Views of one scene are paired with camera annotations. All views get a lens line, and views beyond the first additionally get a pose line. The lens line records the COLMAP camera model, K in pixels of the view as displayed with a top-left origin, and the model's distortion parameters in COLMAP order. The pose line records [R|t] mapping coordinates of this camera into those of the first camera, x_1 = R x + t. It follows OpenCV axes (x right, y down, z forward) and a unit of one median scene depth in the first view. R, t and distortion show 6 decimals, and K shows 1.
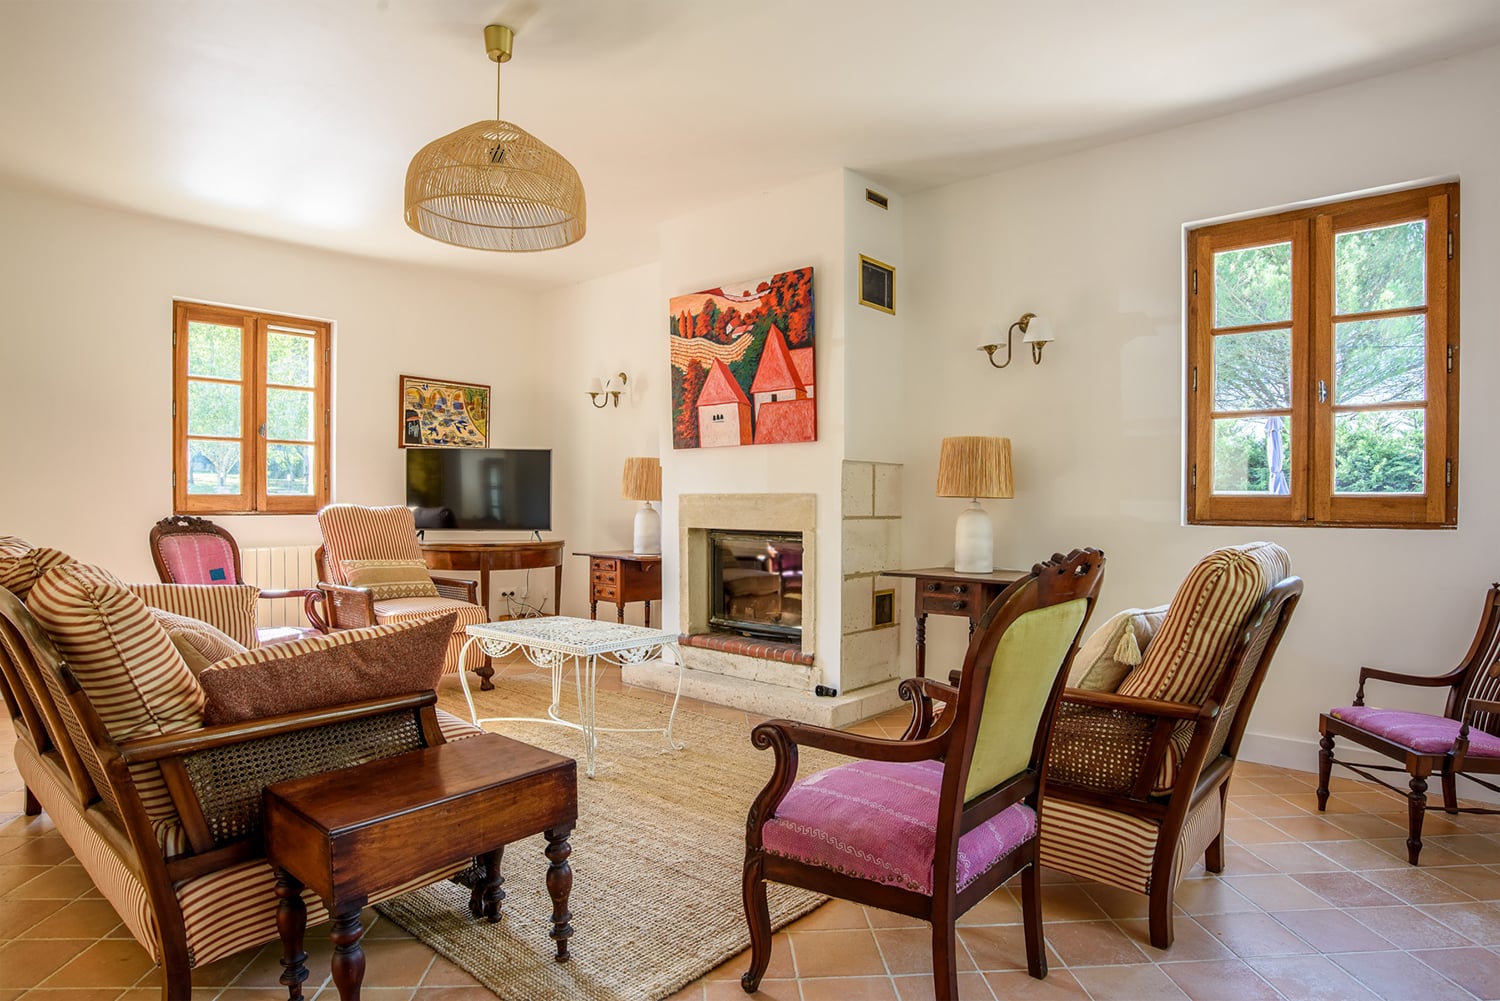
lens RADIAL K [[826.5, 0, 751.4], [0, 826.5, 526.5], [0, 0, 1]] dist [0.002540, 0.000315]
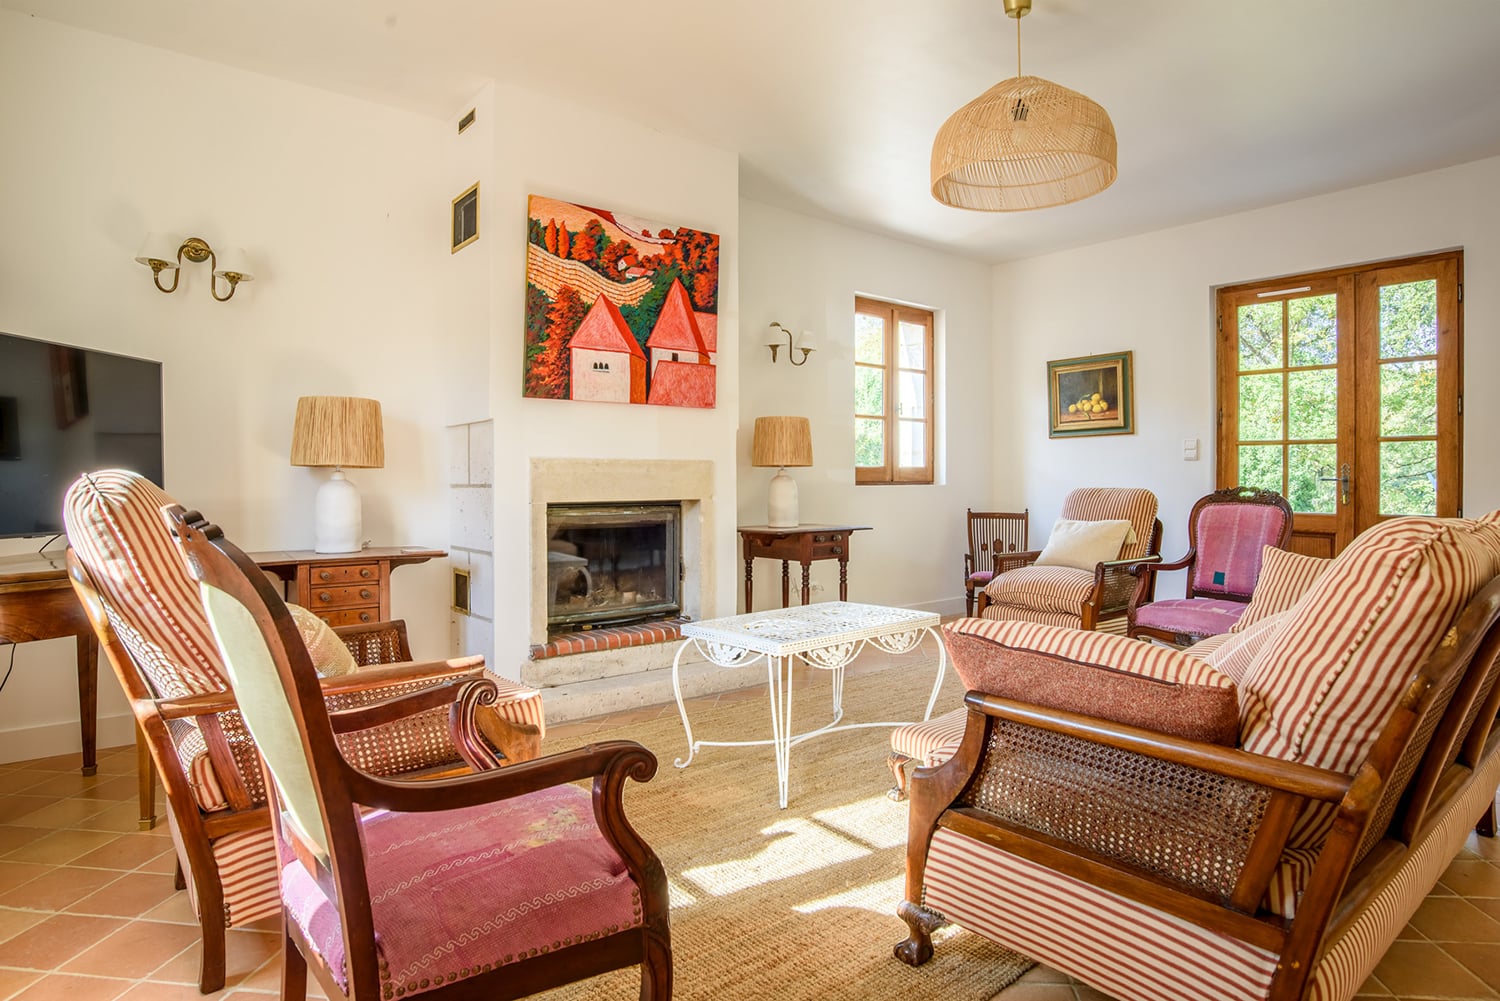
lens RADIAL K [[872.1, 0, 775.2], [0, 872.1, 493.4], [0, 0, 1]] dist [-0.063105, 0.029940]
pose [[0.156877, -0.026498, 0.987263, -0.895571], [0.024158, 0.999444, 0.022986, -0.021774], [-0.987323, 0.020244, 0.157430, 0.716385]]
